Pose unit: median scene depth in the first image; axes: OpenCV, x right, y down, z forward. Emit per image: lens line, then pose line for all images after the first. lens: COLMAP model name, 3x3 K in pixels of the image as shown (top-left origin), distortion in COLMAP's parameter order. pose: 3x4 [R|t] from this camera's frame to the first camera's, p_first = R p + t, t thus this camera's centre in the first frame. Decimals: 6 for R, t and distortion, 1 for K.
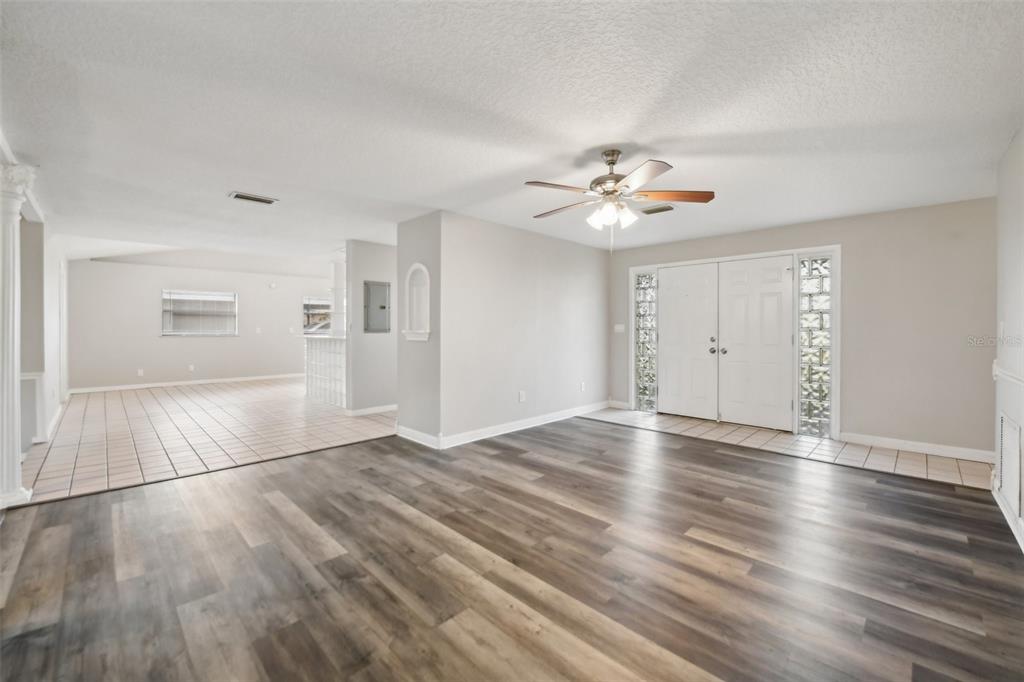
lens RADIAL K [[413.0, 0, 510.6], [0, 413.0, 328.4], [0, 0, 1]] dist [-0.001651, -0.000221]
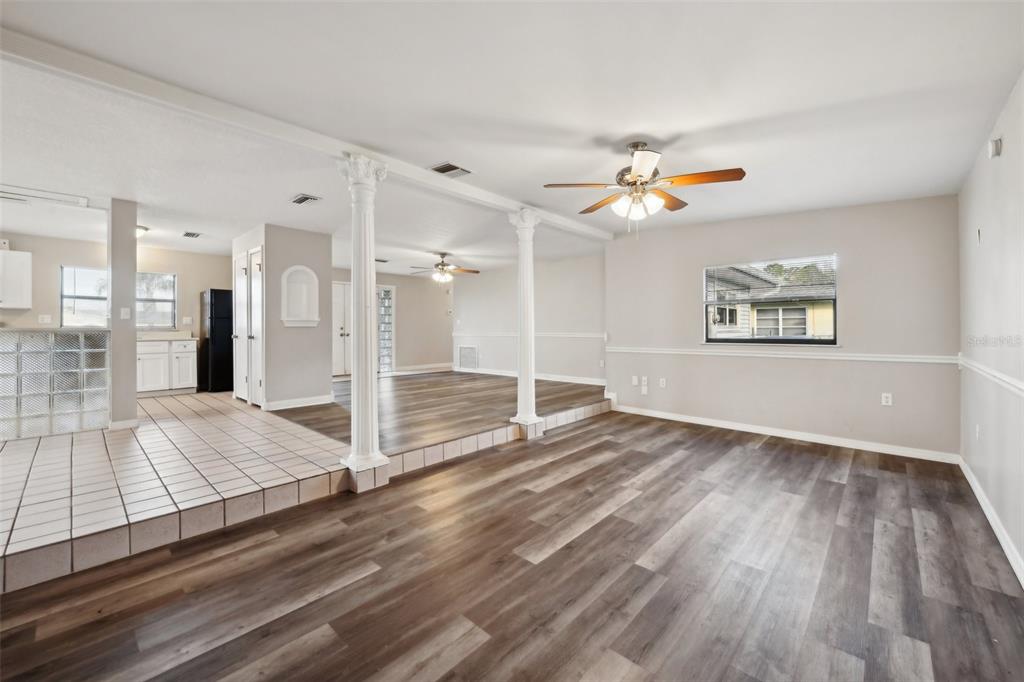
lens RADIAL K [[413.0, 0, 510.6], [0, 413.0, 328.4], [0, 0, 1]] dist [-0.001651, -0.000221]
pose [[-0.047251, -0.003825, 0.998876, -2.338484], [0.001291, 0.999992, 0.003890, 0.039017], [-0.998882, 0.001474, -0.047245, 0.674647]]
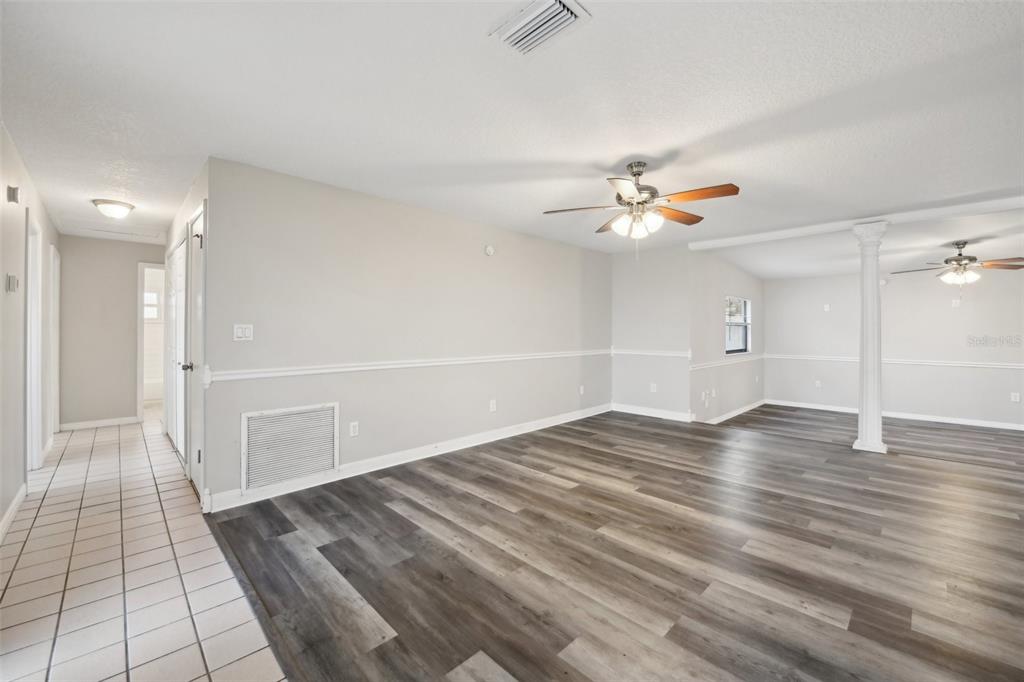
lens RADIAL K [[413.0, 0, 510.6], [0, 413.0, 328.4], [0, 0, 1]] dist [-0.001651, -0.000221]
pose [[-0.999929, -0.006686, 0.009892, 0.539758], [-0.006753, 0.999954, -0.006810, 0.000290], [-0.009846, -0.006876, -0.999928, 1.991457]]
